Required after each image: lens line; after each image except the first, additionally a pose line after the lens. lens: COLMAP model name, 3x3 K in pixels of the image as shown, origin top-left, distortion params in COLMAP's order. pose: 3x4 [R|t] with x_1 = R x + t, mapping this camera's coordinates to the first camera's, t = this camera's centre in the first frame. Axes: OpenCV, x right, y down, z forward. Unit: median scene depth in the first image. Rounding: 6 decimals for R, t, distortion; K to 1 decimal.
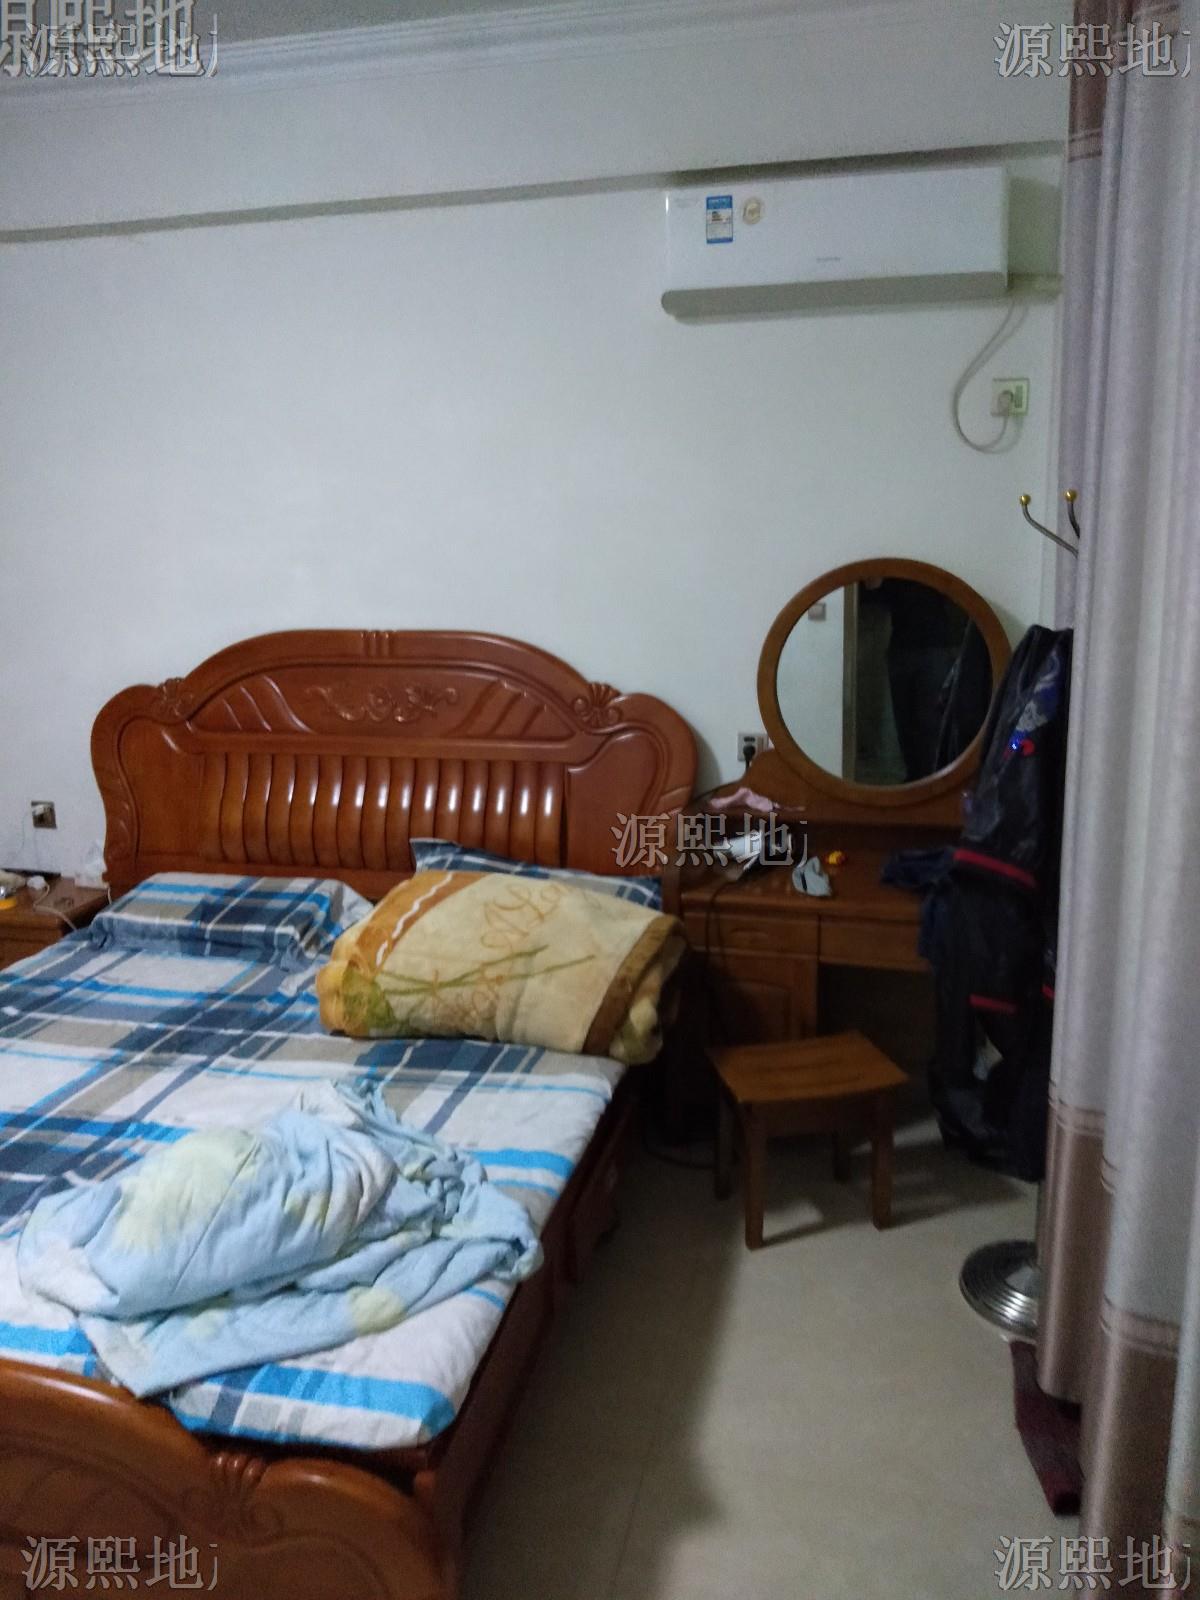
lens RADIAL K [[1189.3, 0, 599.1], [0, 1189.3, 759.0], [0, 0, 1]] dist [0.009530, -0.033890]
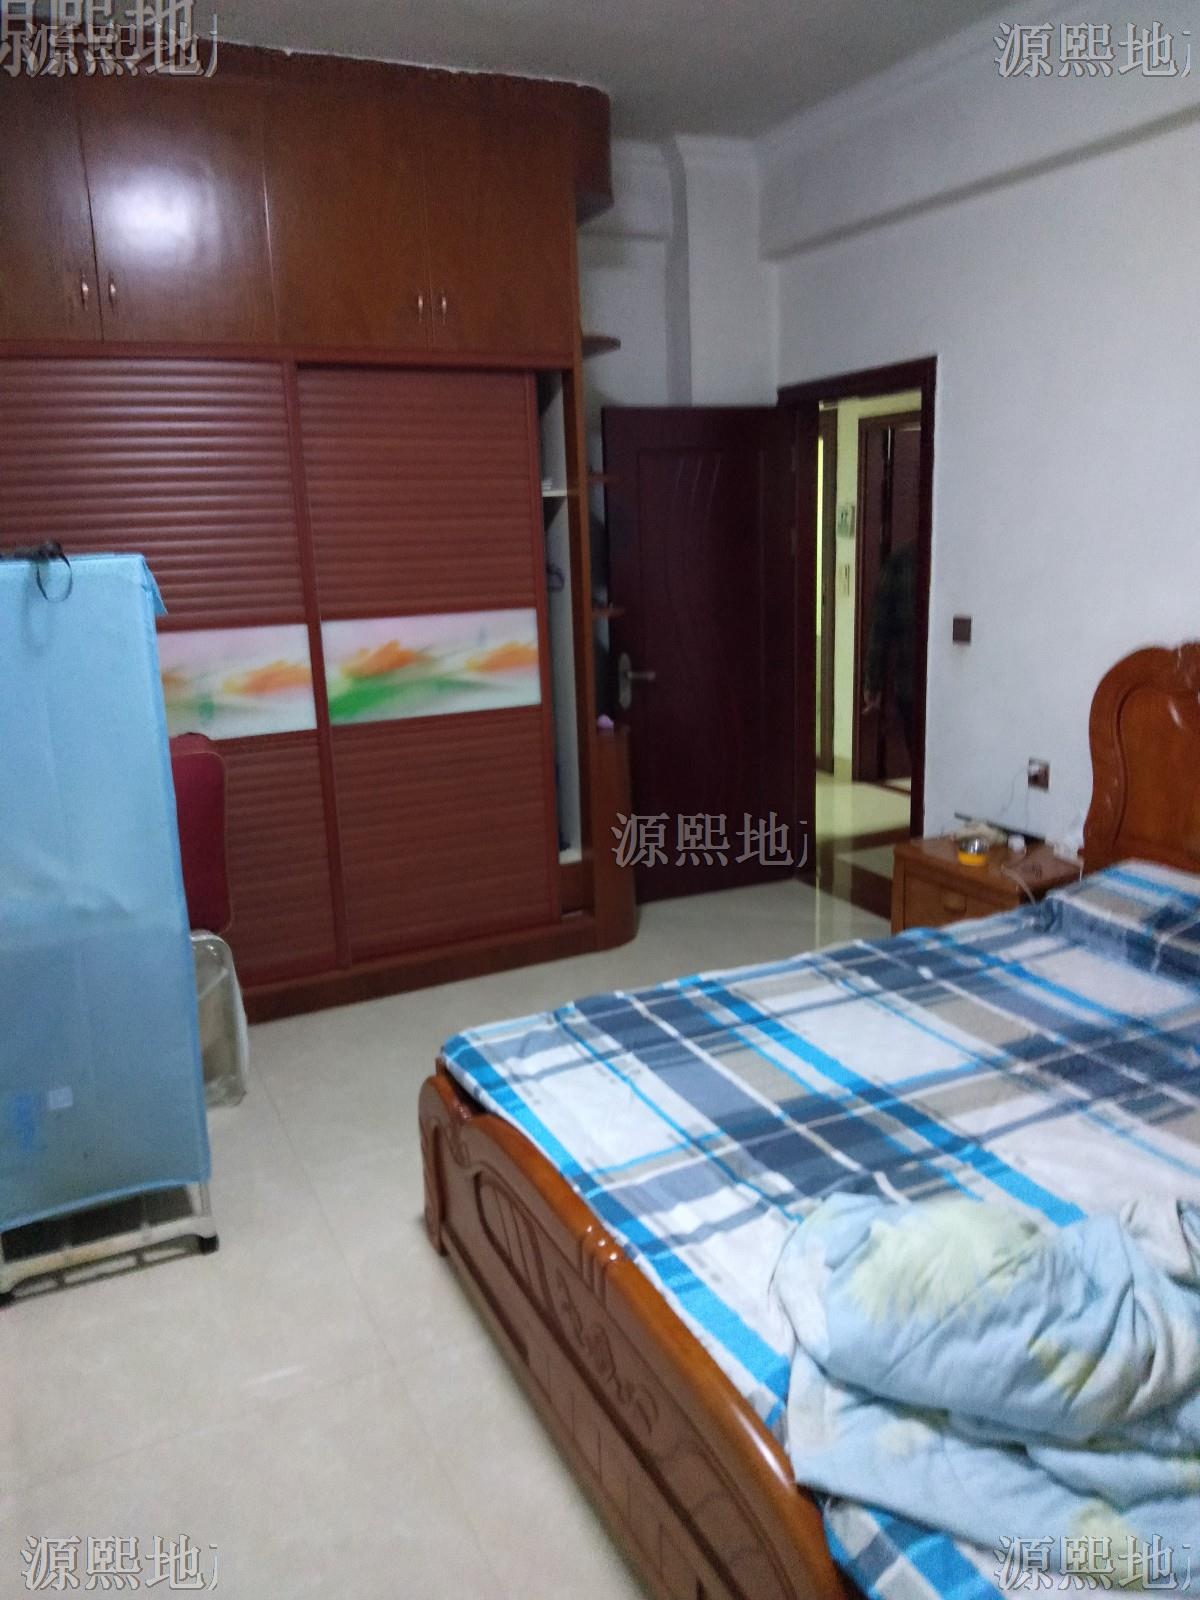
lens RADIAL K [[1189.3, 0, 599.1], [0, 1189.3, 759.0], [0, 0, 1]] dist [0.009530, -0.033890]
pose [[0.632705, 0.148625, -0.759997, 0.053892], [-0.114655, 0.988572, 0.097873, -0.027980], [0.765858, 0.025212, 0.642515, 0.171034]]
